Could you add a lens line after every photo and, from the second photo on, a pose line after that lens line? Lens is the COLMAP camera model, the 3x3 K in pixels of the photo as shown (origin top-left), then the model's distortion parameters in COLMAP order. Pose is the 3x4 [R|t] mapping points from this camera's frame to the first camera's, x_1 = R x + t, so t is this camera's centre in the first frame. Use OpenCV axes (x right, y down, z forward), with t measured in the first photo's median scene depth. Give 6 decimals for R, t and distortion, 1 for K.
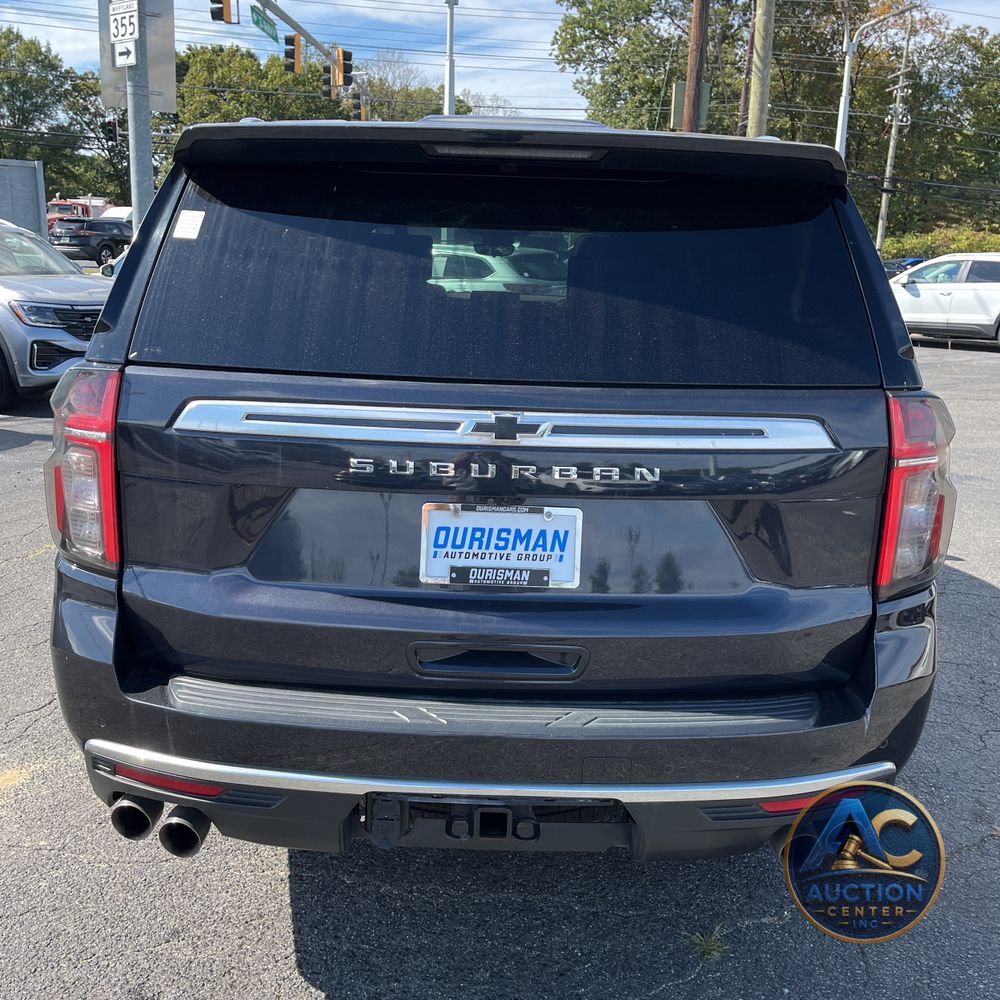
lens RADIAL K [[1007.6, 0, 500.0], [0, 1007.6, 500.0], [0, 0, 1]] dist [0.091079, -0.122639]
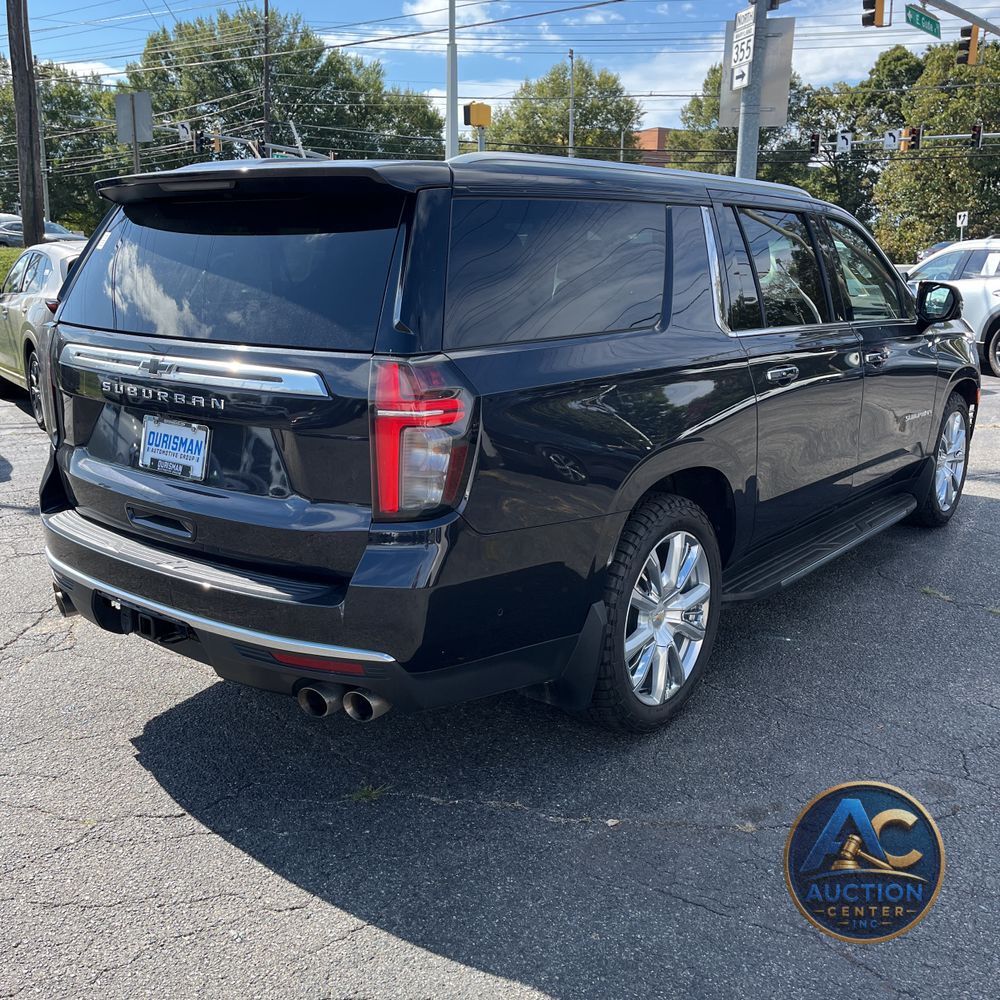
lens RADIAL K [[1015.0, 0, 519.7], [0, 1015.0, 500.8], [0, 0, 1]] dist [0.108864, -0.157757]
pose [[0.784127, 0.119775, -0.608933, 0.170143], [-0.124253, 0.991631, 0.035049, 0.000856], [0.608035, 0.048179, 0.792447, 0.013340]]
